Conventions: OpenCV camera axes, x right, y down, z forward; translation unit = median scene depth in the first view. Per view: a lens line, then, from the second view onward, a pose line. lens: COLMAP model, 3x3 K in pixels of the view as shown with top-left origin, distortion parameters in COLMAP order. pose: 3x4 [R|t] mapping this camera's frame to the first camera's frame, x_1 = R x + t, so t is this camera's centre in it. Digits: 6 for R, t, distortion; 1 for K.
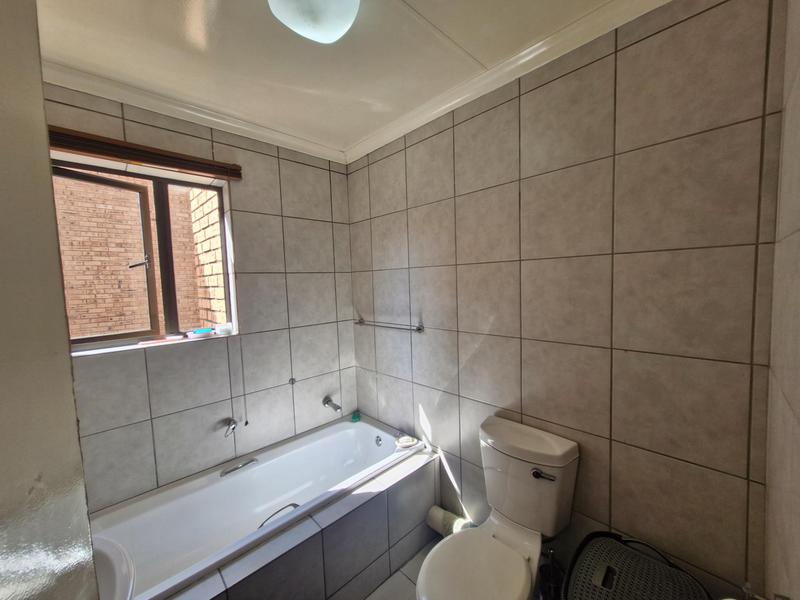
lens RADIAL K [[315.0, 0, 410.7], [0, 315.0, 300.9], [0, 0, 1]] dist [0.009134, -0.000275]
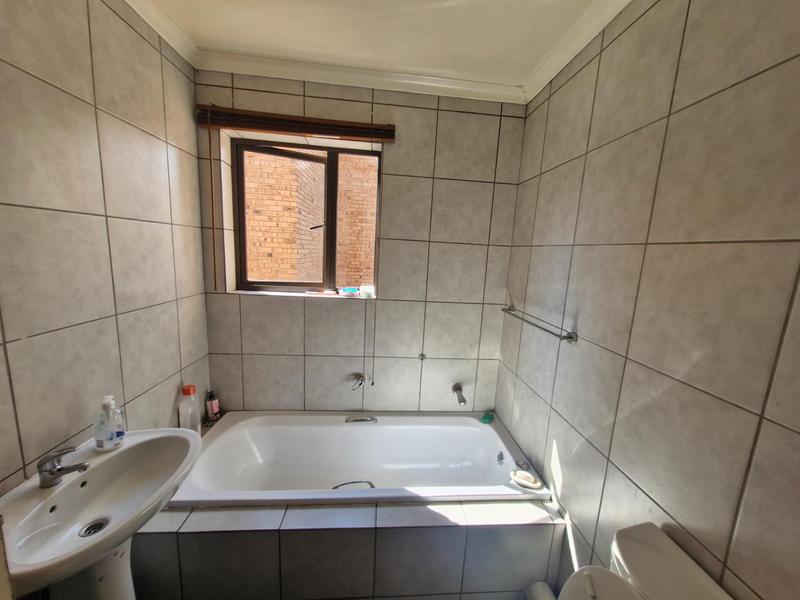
lens RADIAL K [[315.0, 0, 410.7], [0, 315.0, 300.9], [0, 0, 1]] dist [0.009134, -0.000275]
pose [[0.767995, 0.175473, -0.615949, 0.170873], [-0.123067, 0.984245, 0.126948, -0.031004], [0.628520, -0.021692, 0.777490, 0.266690]]
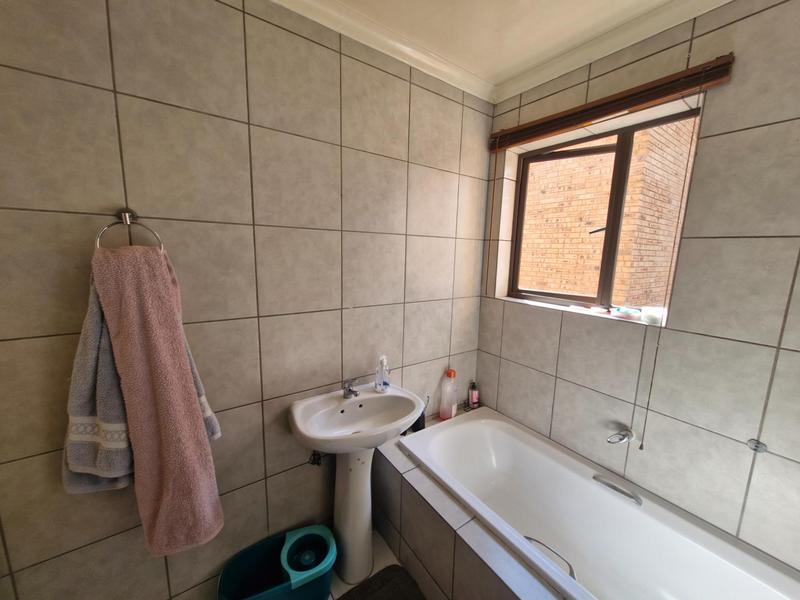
lens RADIAL K [[315.0, 0, 410.7], [0, 315.0, 300.9], [0, 0, 1]] dist [0.009134, -0.000275]
pose [[-0.151338, 0.185412, -0.970937, 0.205596], [-0.091249, 0.975436, 0.200494, -0.039493], [0.984261, 0.118939, -0.130702, 0.520346]]
